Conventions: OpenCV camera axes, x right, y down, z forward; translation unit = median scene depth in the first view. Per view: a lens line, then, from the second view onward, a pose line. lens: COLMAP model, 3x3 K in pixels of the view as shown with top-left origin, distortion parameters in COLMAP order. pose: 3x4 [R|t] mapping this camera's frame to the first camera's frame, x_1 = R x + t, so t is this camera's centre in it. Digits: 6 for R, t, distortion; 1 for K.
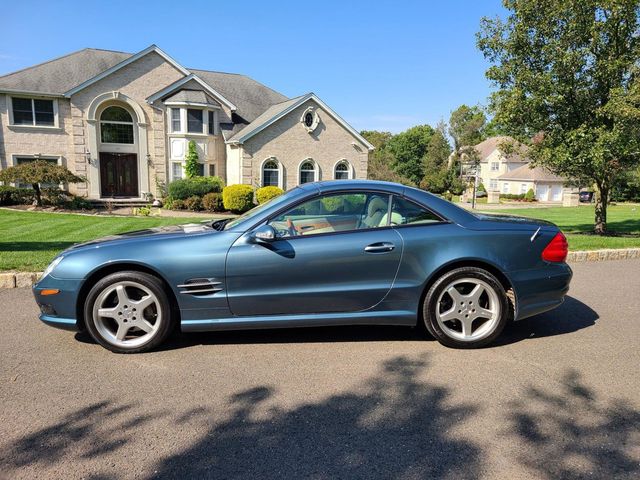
lens RADIAL K [[477.4, 0, 319.0], [0, 477.4, 242.4], [0, 0, 1]] dist [0.049485, -0.008765]
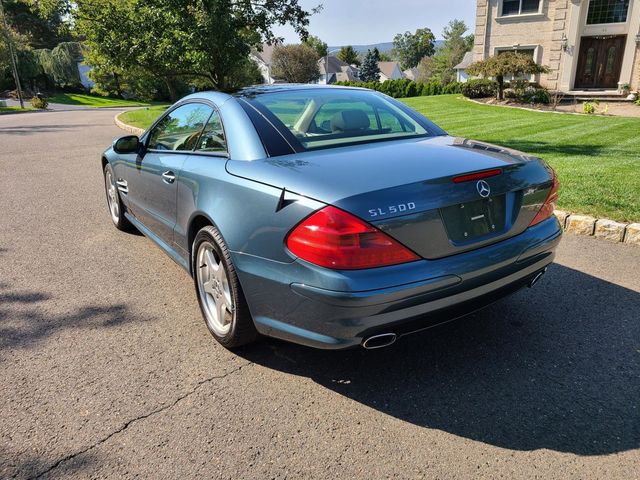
lens RADIAL K [[478.2, 0, 321.3], [0, 478.2, 234.5], [0, 0, 1]] dist [0.061144, -0.041543]
pose [[0.515154, 0.254798, -0.818349, 0.127511], [-0.085882, 0.965331, 0.246498, -0.015601], [0.852784, -0.056703, 0.519176, 0.107958]]
